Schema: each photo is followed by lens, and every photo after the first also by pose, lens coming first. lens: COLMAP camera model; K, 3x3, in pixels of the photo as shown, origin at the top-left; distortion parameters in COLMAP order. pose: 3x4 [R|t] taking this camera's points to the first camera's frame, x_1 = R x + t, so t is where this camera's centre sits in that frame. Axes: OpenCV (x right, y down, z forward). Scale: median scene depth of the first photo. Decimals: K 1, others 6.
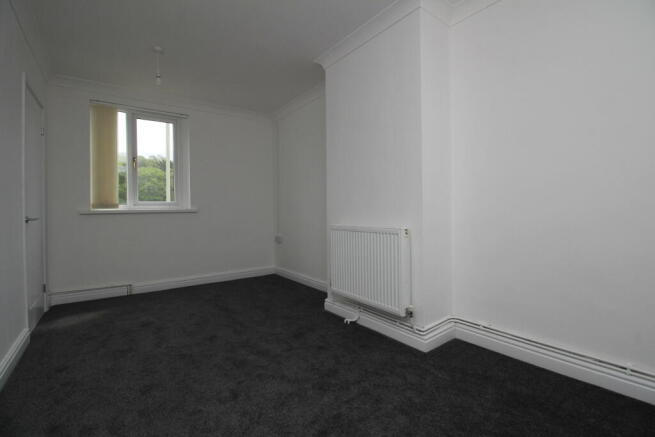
lens RADIAL K [[300.8, 0, 329.3], [0, 300.8, 210.1], [0, 0, 1]] dist [0.002764, -0.011663]
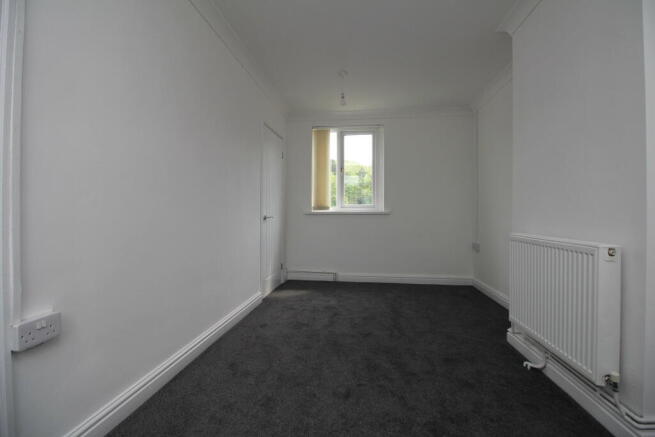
lens RADIAL K [[300.8, 0, 329.3], [0, 300.8, 210.1], [0, 0, 1]] dist [0.002764, -0.011663]
pose [[0.732157, 0.007350, -0.681097, 0.190298], [-0.011907, 0.999927, -0.002009, -0.005052], [0.681032, 0.009581, 0.732191, 0.115985]]
